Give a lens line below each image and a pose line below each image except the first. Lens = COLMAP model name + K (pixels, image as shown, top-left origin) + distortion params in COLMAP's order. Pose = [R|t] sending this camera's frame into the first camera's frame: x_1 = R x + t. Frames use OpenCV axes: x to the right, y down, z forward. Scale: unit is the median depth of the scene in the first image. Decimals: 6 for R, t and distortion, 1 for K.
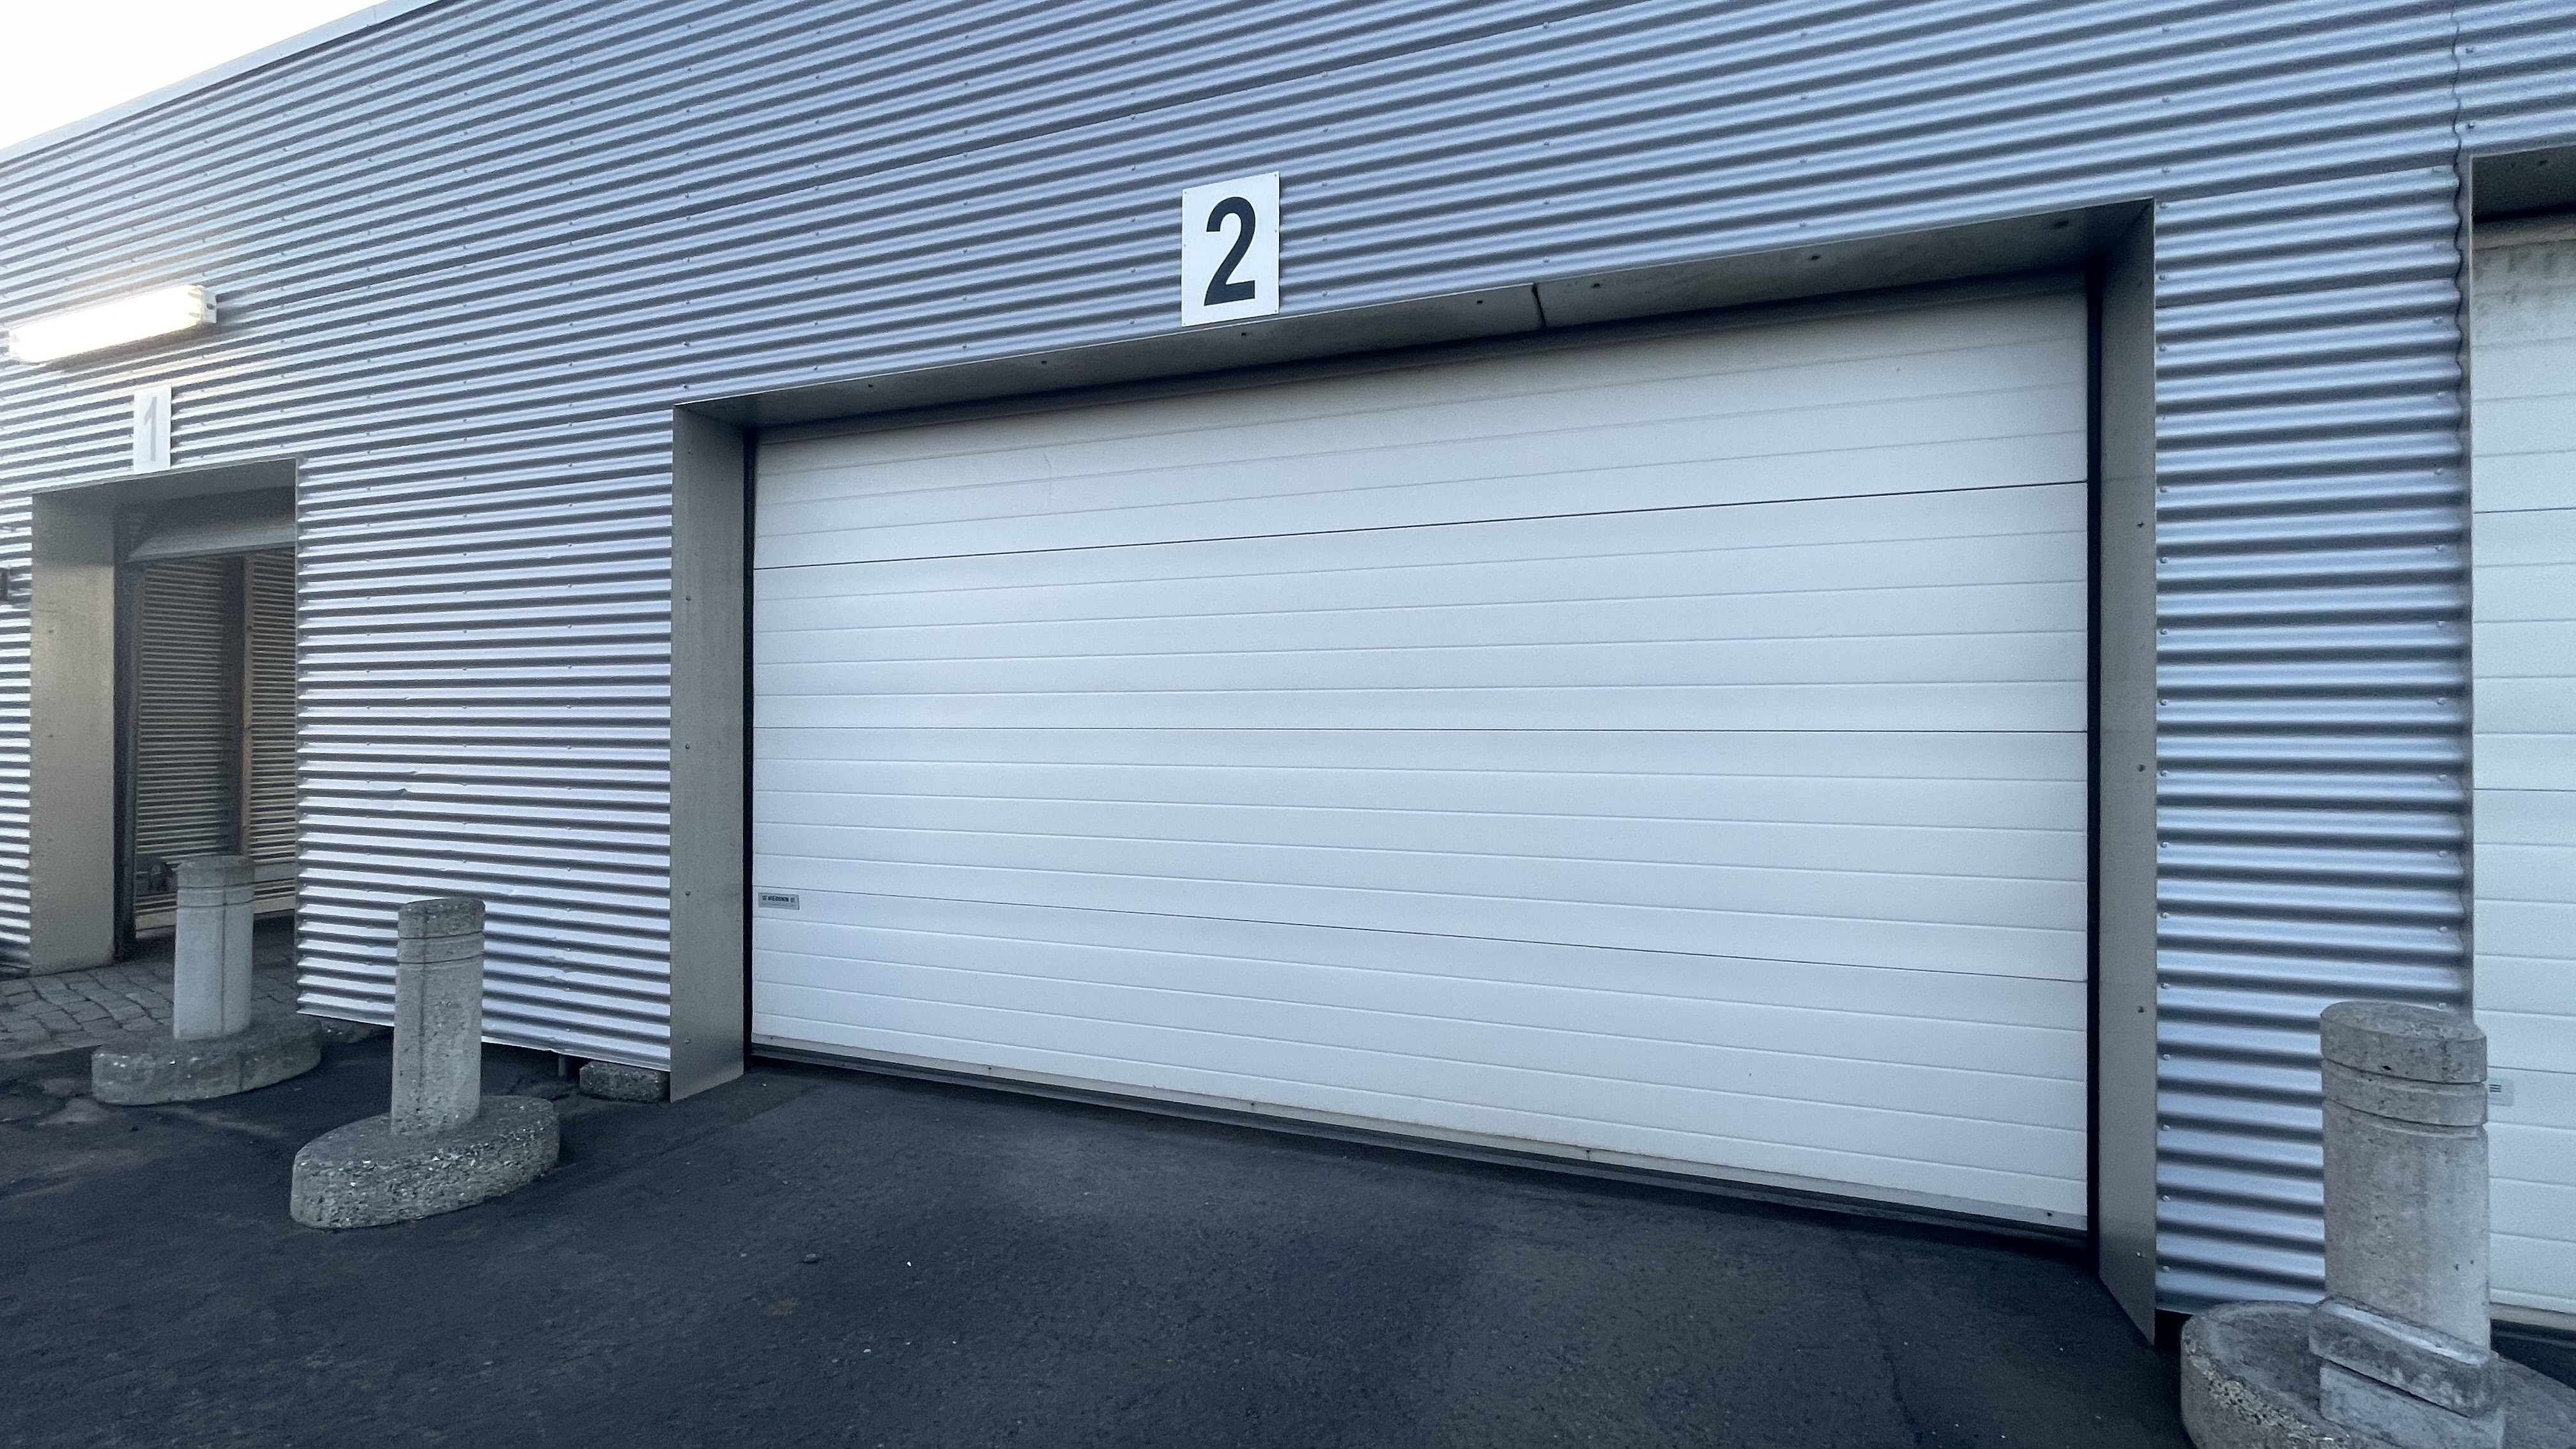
lens RADIAL K [[1032.1, 0, 1283.2], [0, 1032.1, 714.1], [0, 0, 1]] dist [-0.001944, 0.000162]
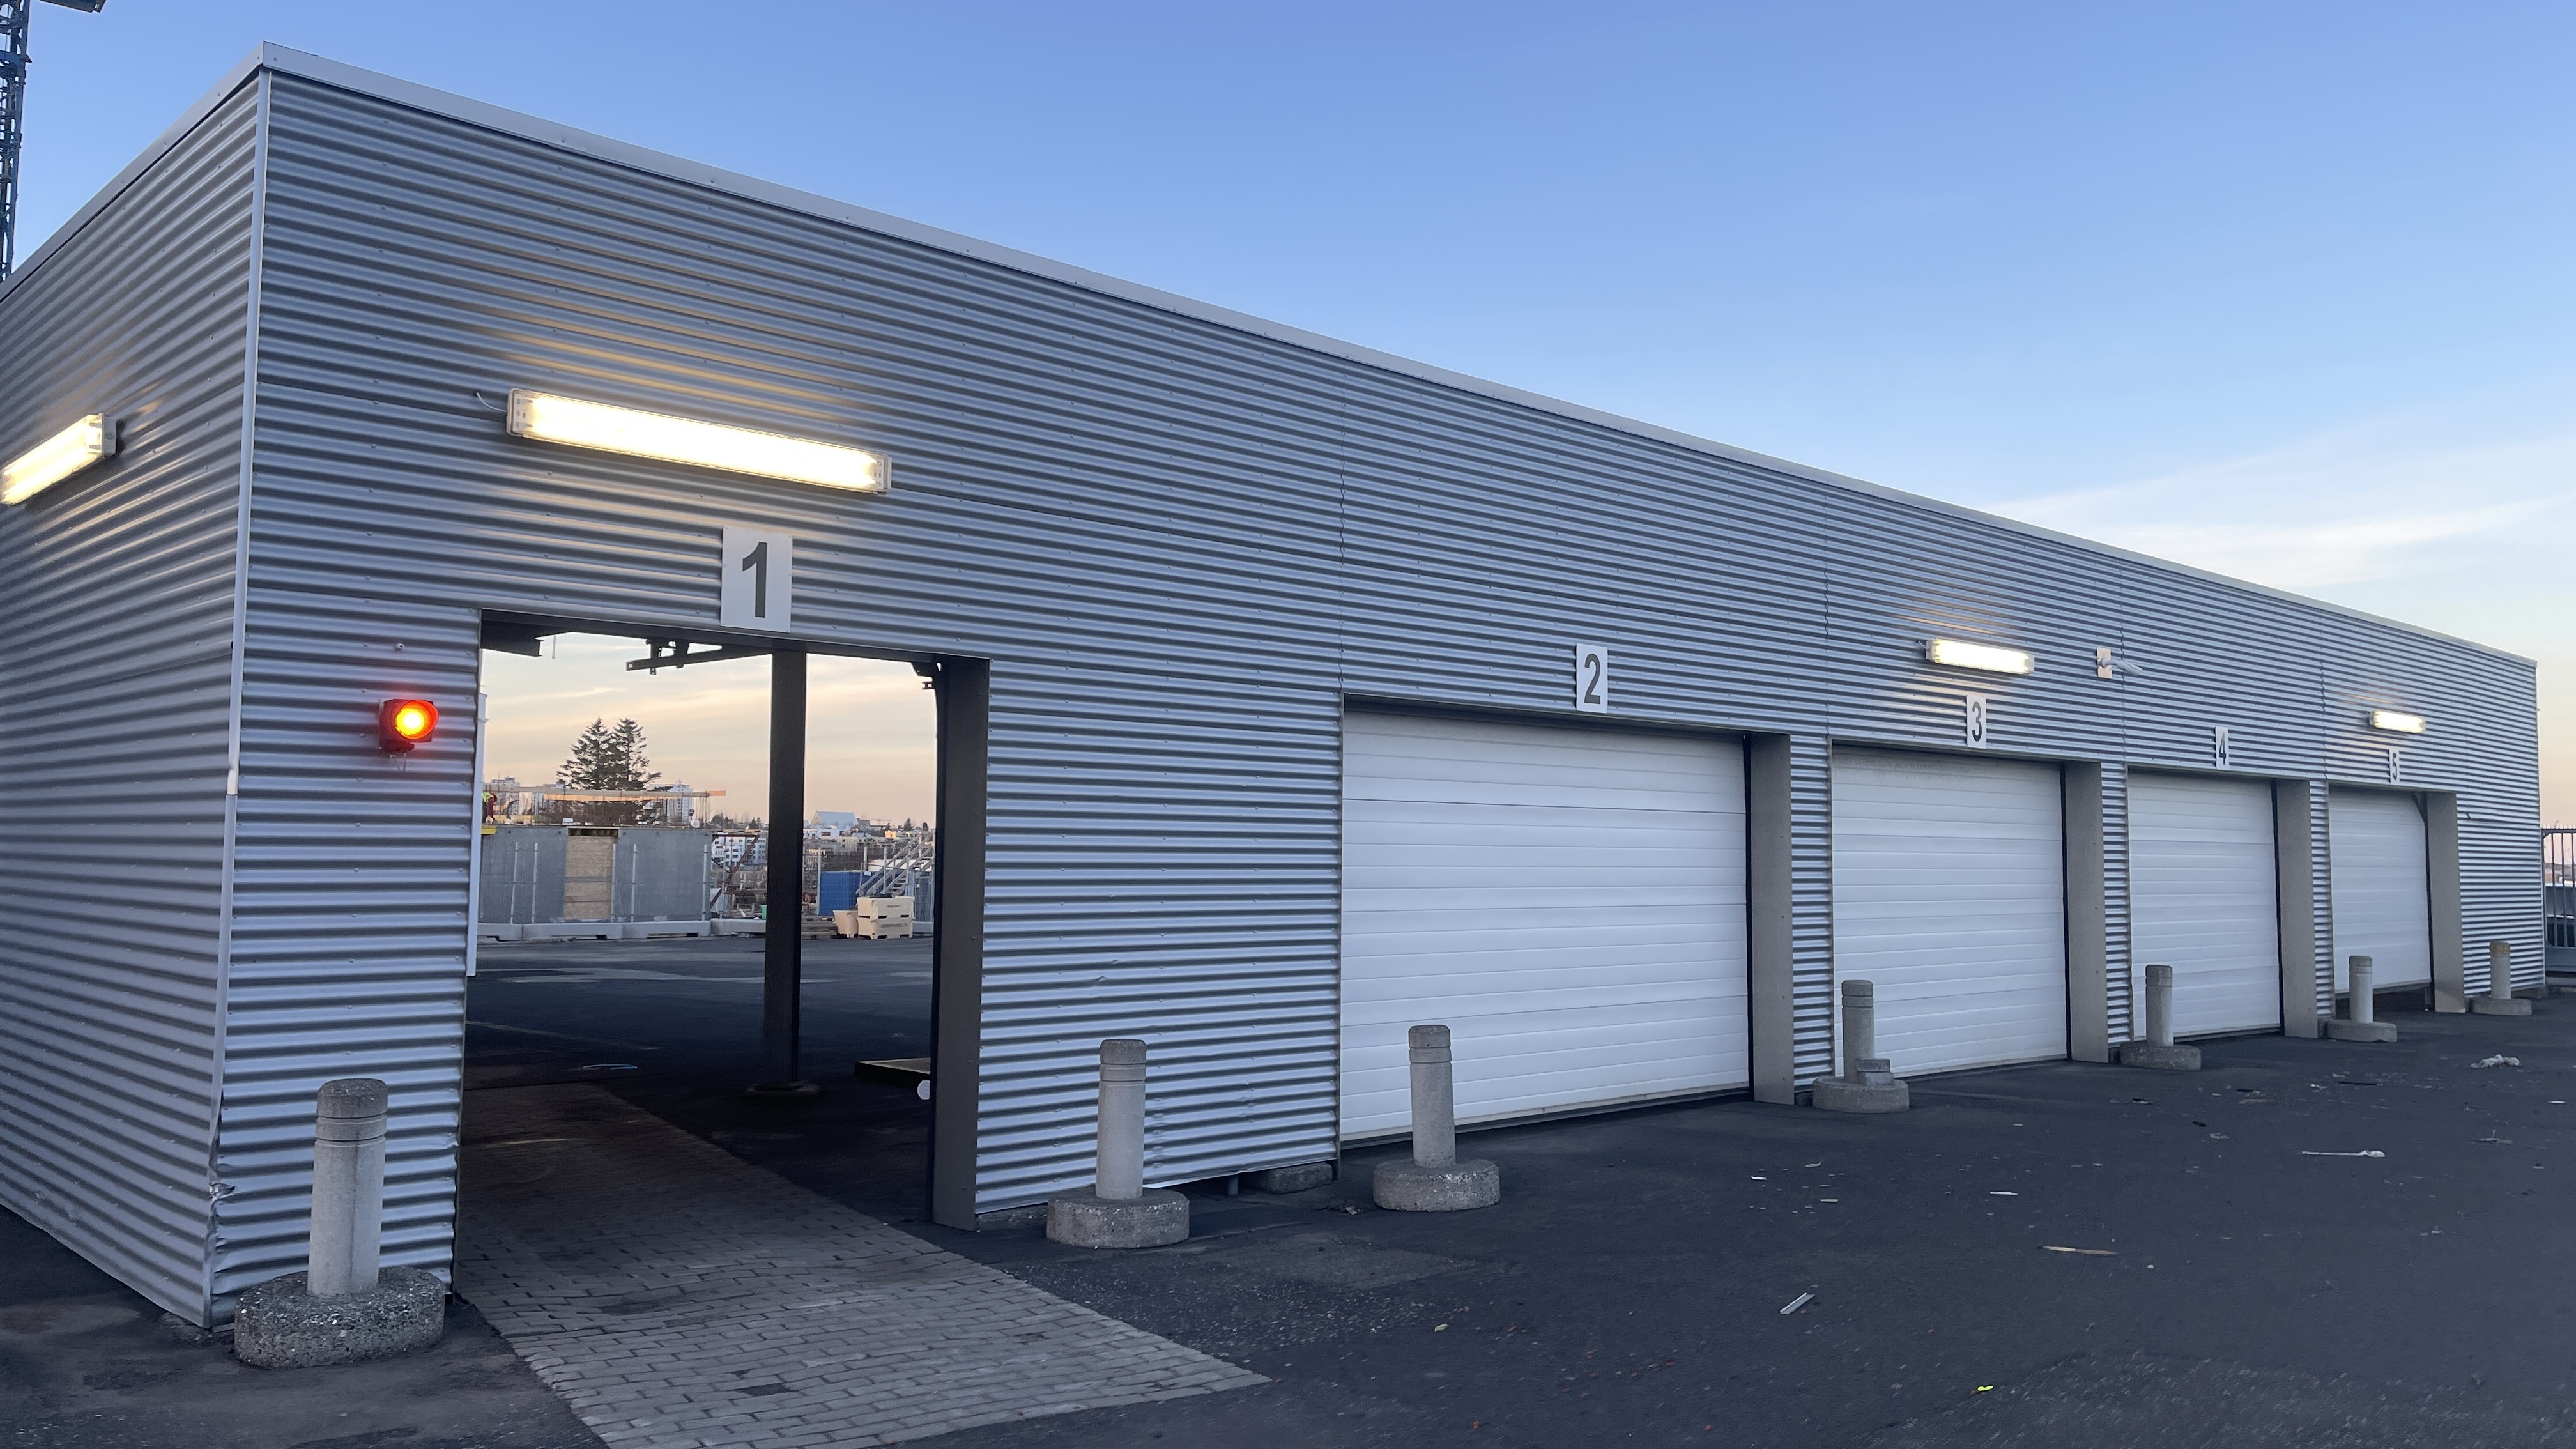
lens RADIAL K [[1943.7, 0, 1282.7], [0, 1943.7, 710.3], [0, 0, 1]] dist [0.030229, -0.002072]
pose [[0.435063, 0.070342, 0.897648, -3.843642], [-0.013416, 0.997339, -0.071652, -0.095578], [-0.900300, 0.019131, 0.434849, -0.141875]]
